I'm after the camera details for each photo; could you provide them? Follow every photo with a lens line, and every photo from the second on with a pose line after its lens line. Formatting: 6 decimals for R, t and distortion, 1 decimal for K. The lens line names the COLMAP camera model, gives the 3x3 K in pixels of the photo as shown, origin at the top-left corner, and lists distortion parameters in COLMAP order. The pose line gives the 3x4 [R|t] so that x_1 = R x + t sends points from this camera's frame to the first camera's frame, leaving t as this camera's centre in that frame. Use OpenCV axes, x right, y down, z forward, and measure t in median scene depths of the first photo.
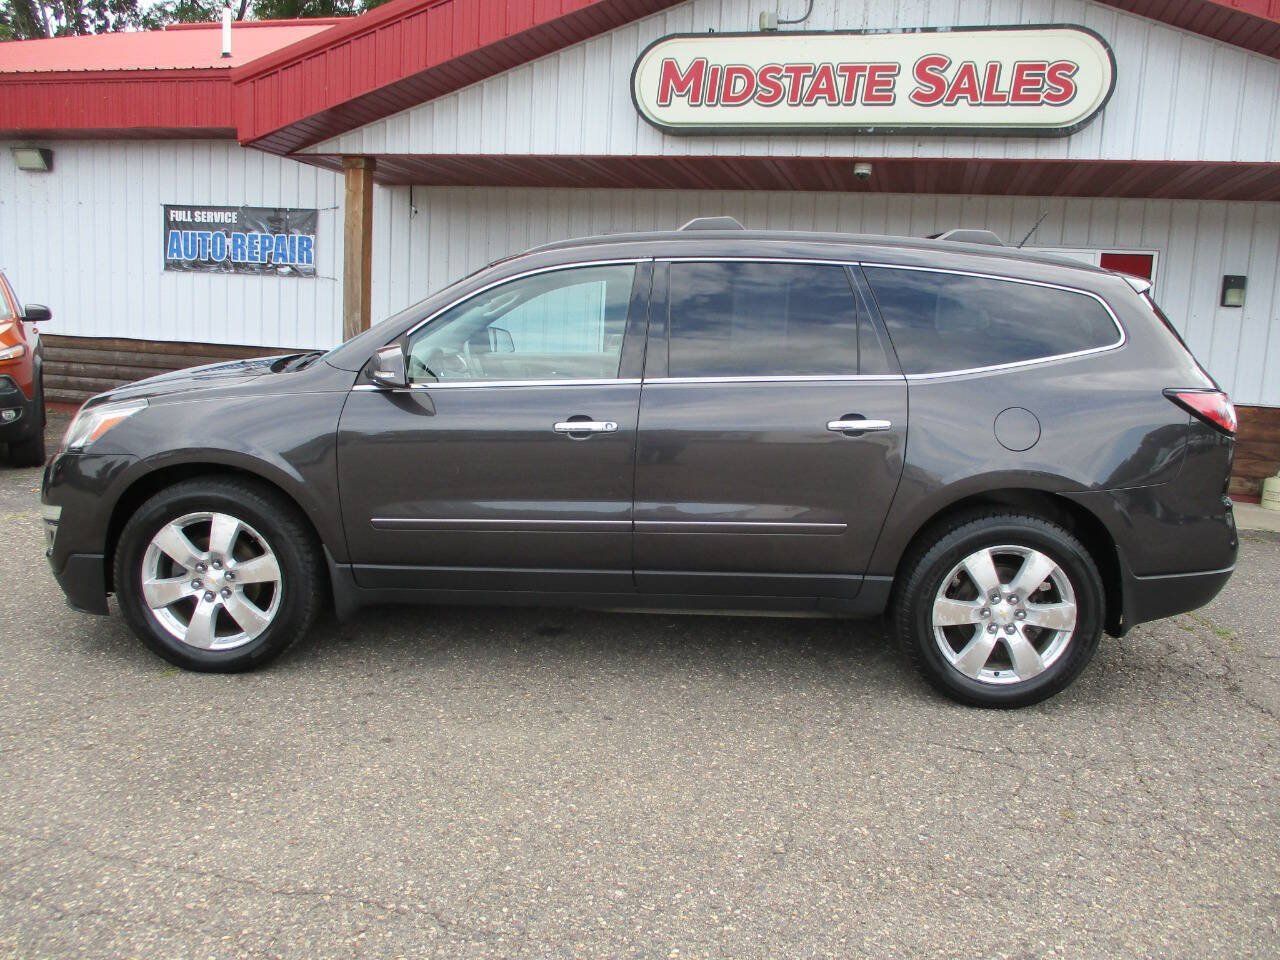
lens RADIAL K [[1071.1, 0, 642.3], [0, 1071.1, 484.3], [0, 0, 1]] dist [-0.027557, 0.007455]
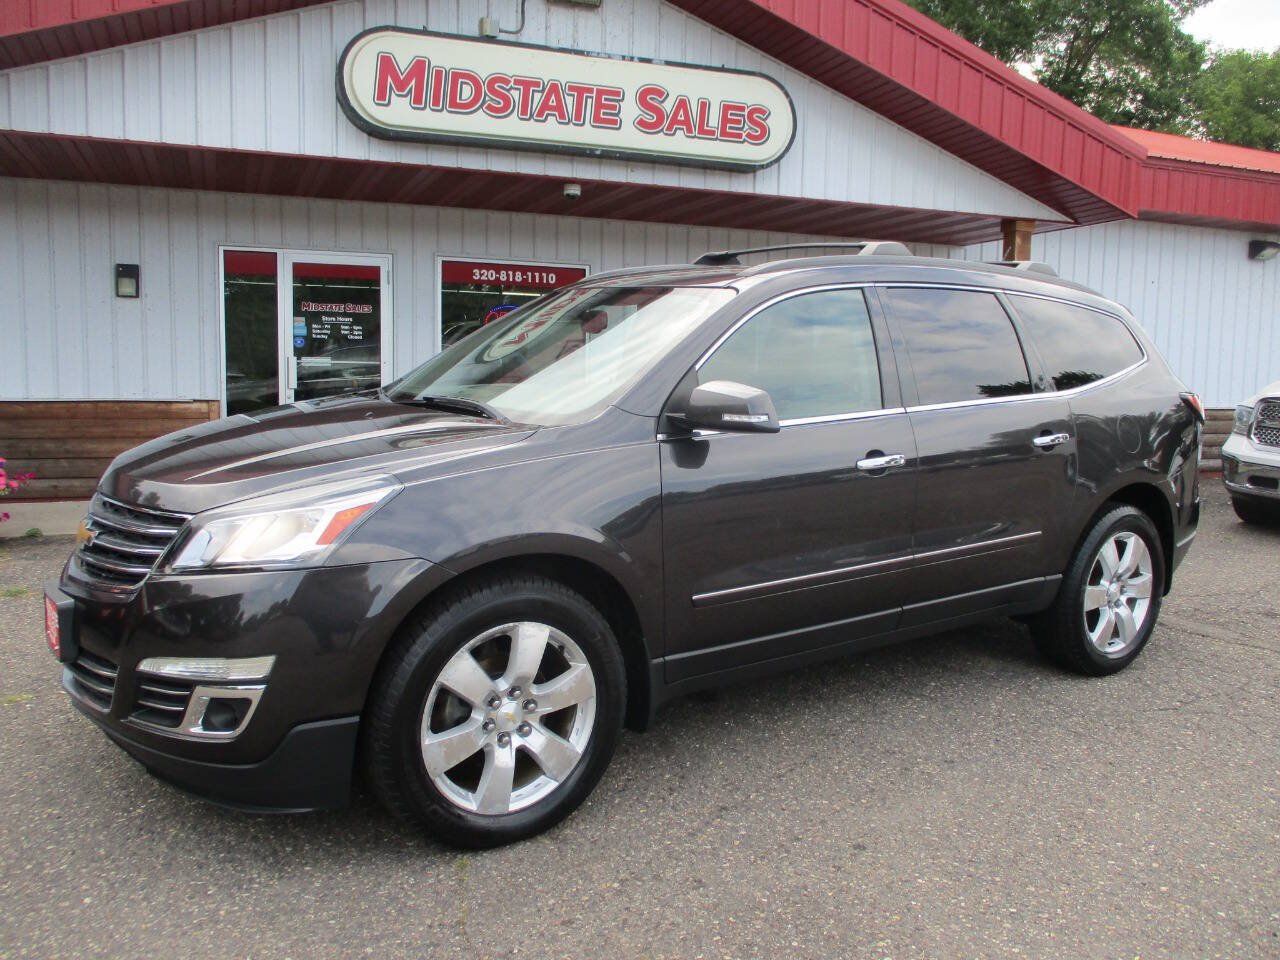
lens RADIAL K [[1071.1, 0, 642.3], [0, 1071.1, 484.3], [0, 0, 1]] dist [-0.027557, 0.007455]
pose [[0.801465, -0.096045, 0.590279, -0.392369], [0.105525, 0.994245, 0.018497, -0.037193], [-0.588659, 0.047465, 0.806987, 0.187195]]
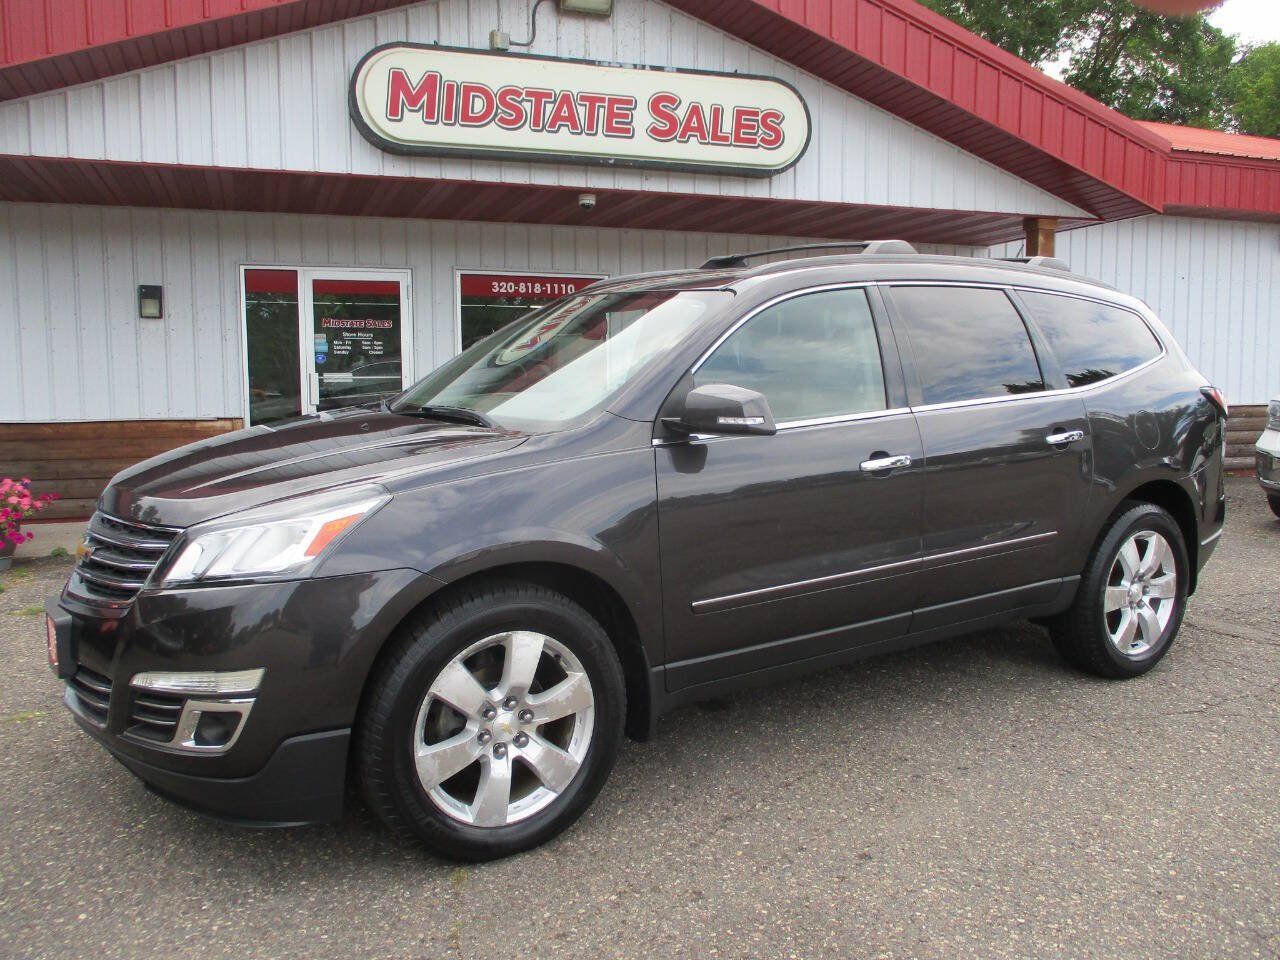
lens RADIAL K [[1071.1, 0, 642.3], [0, 1071.1, 484.3], [0, 0, 1]] dist [-0.027557, 0.007455]
pose [[0.818514, -0.106073, 0.564610, -0.377300], [0.125308, 0.992107, 0.004728, -0.033430], [-0.560654, 0.066881, 0.825345, 0.182884]]
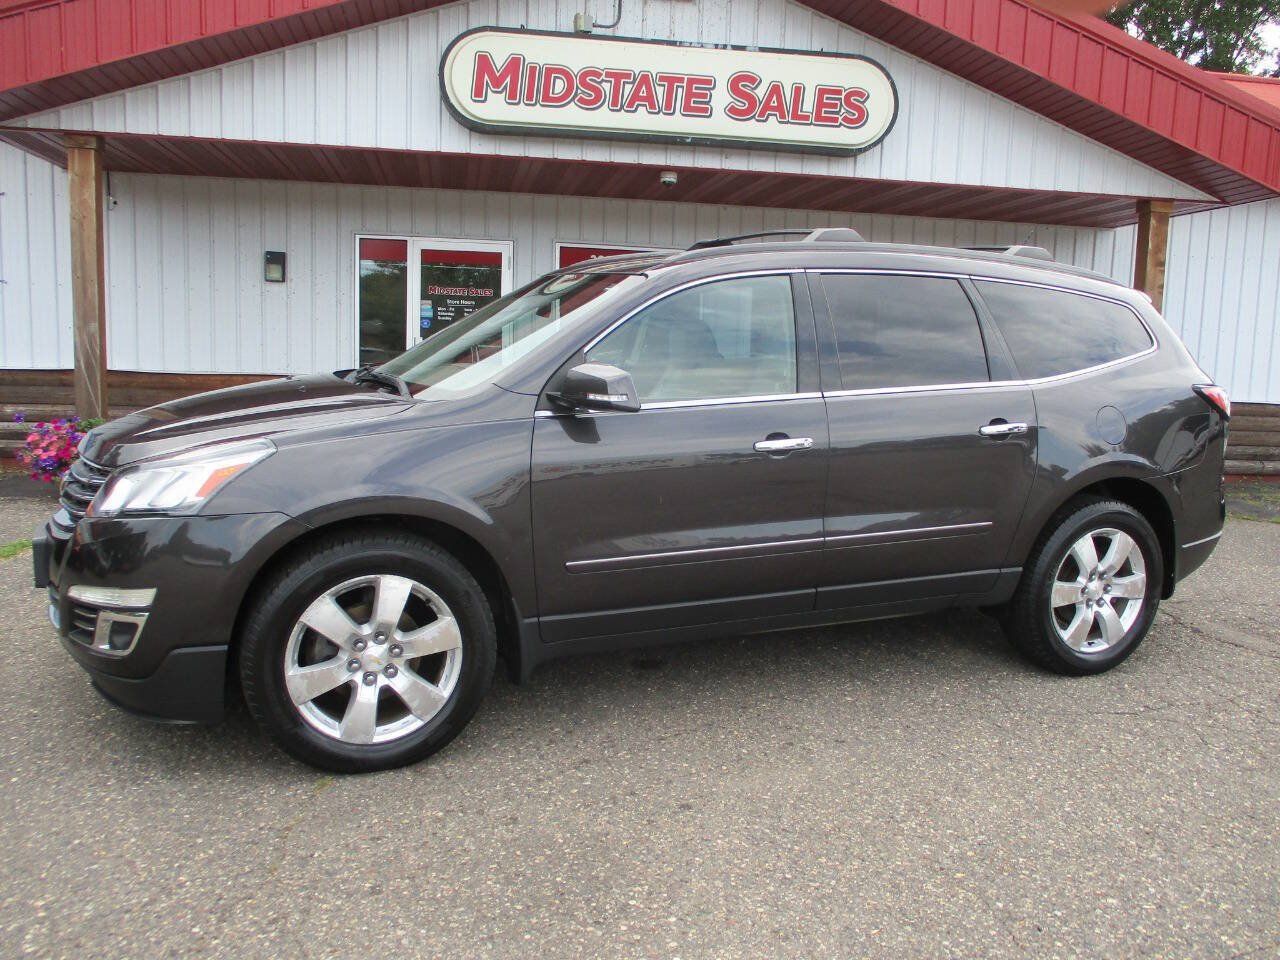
lens RADIAL K [[1071.1, 0, 642.3], [0, 1071.1, 484.3], [0, 0, 1]] dist [-0.027557, 0.007455]
pose [[0.907672, -0.071466, 0.413552, -0.287642], [0.071697, 0.997314, 0.014984, -0.021023], [-0.413512, 0.016050, 0.910357, 0.091009]]
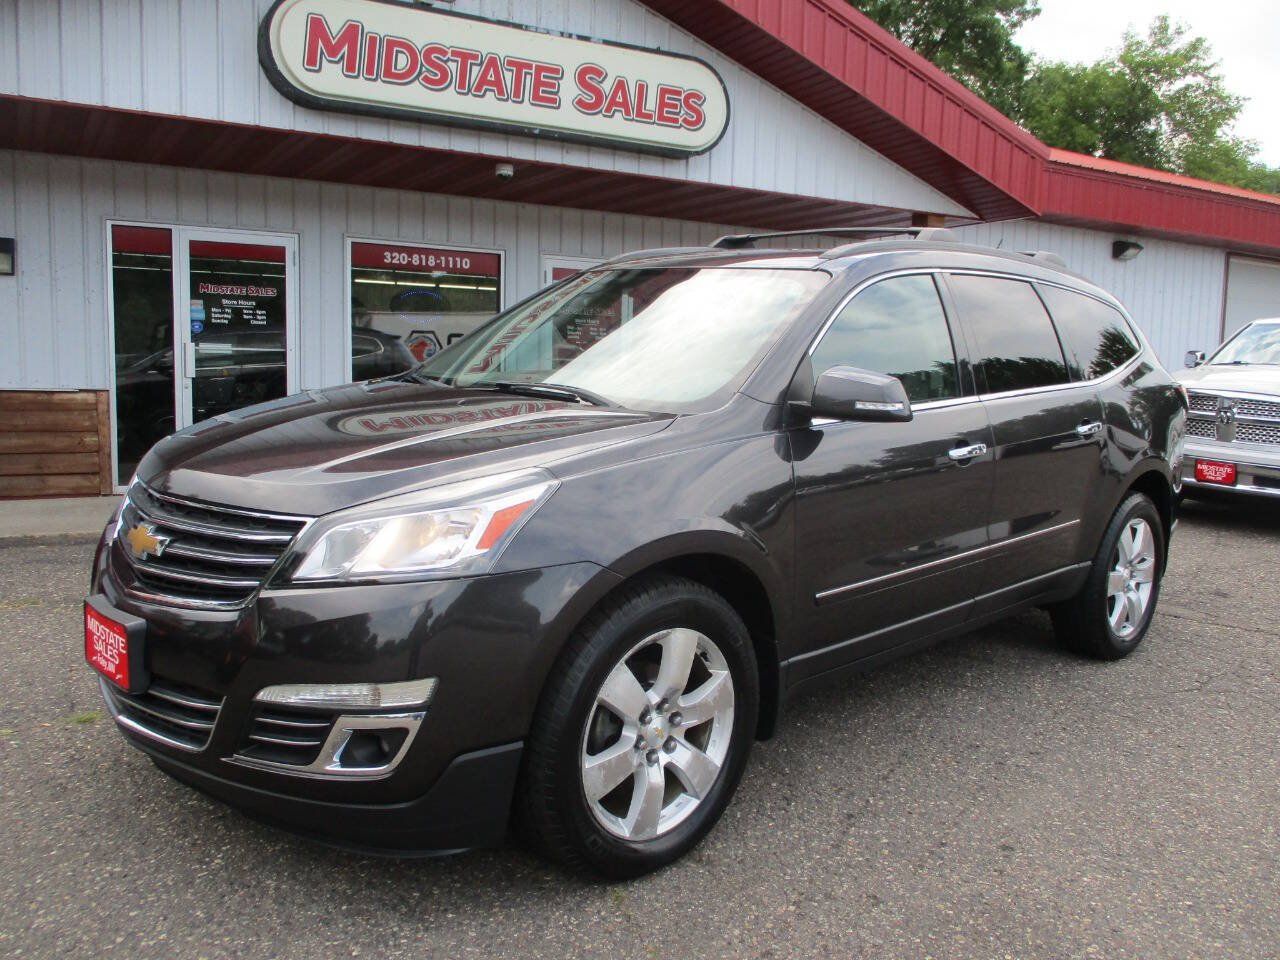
lens RADIAL K [[1071.1, 0, 642.3], [0, 1071.1, 484.3], [0, 0, 1]] dist [-0.027557, 0.007455]
pose [[0.698092, -0.109323, 0.707613, -0.455015], [0.112133, 0.992773, 0.042754, -0.048542], [-0.707173, 0.049500, 0.705305, 0.280457]]
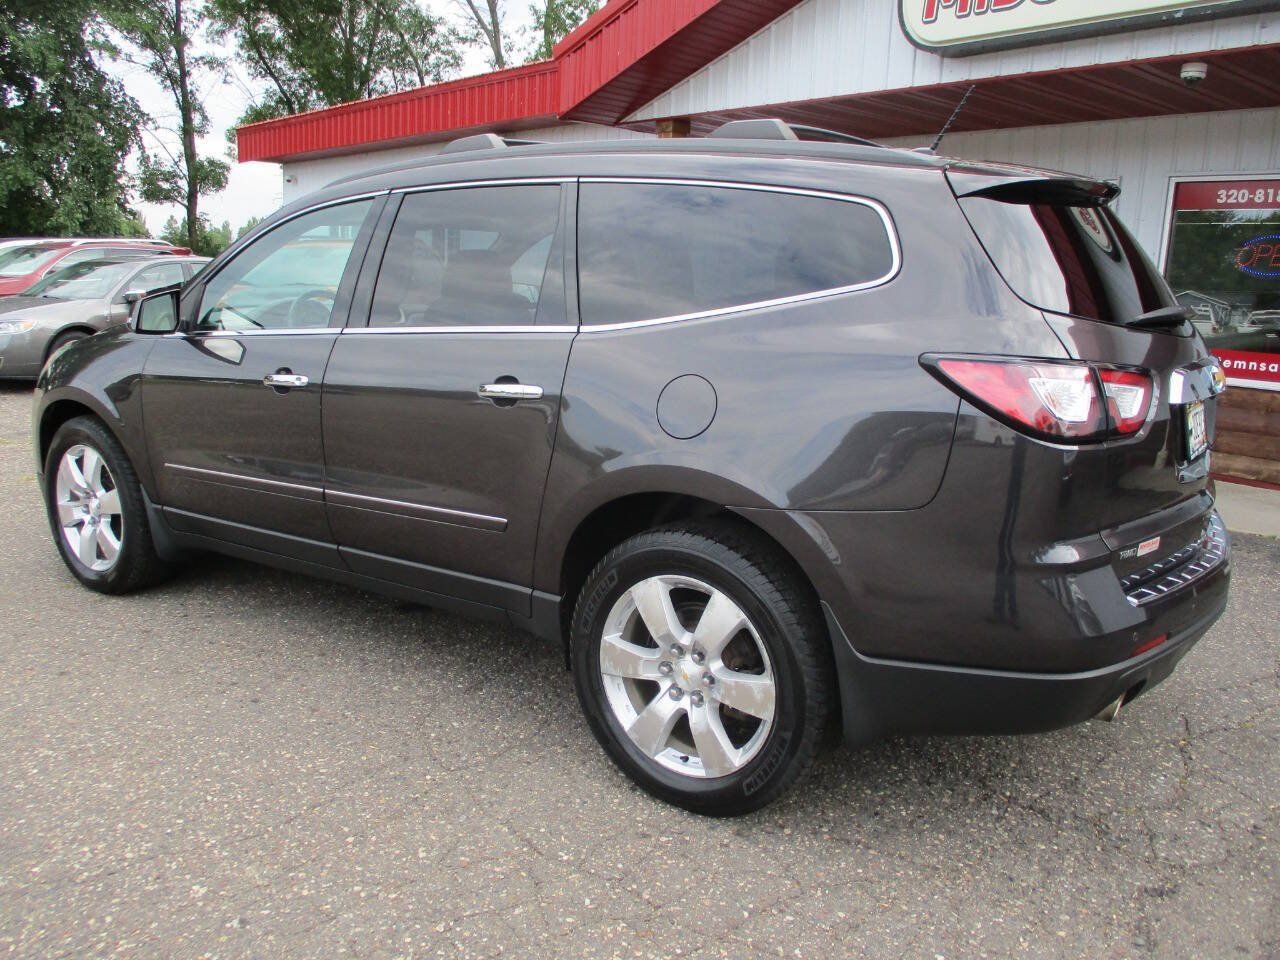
lens RADIAL K [[1071.1, 0, 642.3], [0, 1071.1, 484.3], [0, 0, 1]] dist [-0.027557, 0.007455]
pose [[0.825196, 0.092827, -0.557167, 0.358800], [-0.083815, 0.995607, 0.041738, -0.014579], [0.558594, 0.012257, 0.829351, 0.212620]]
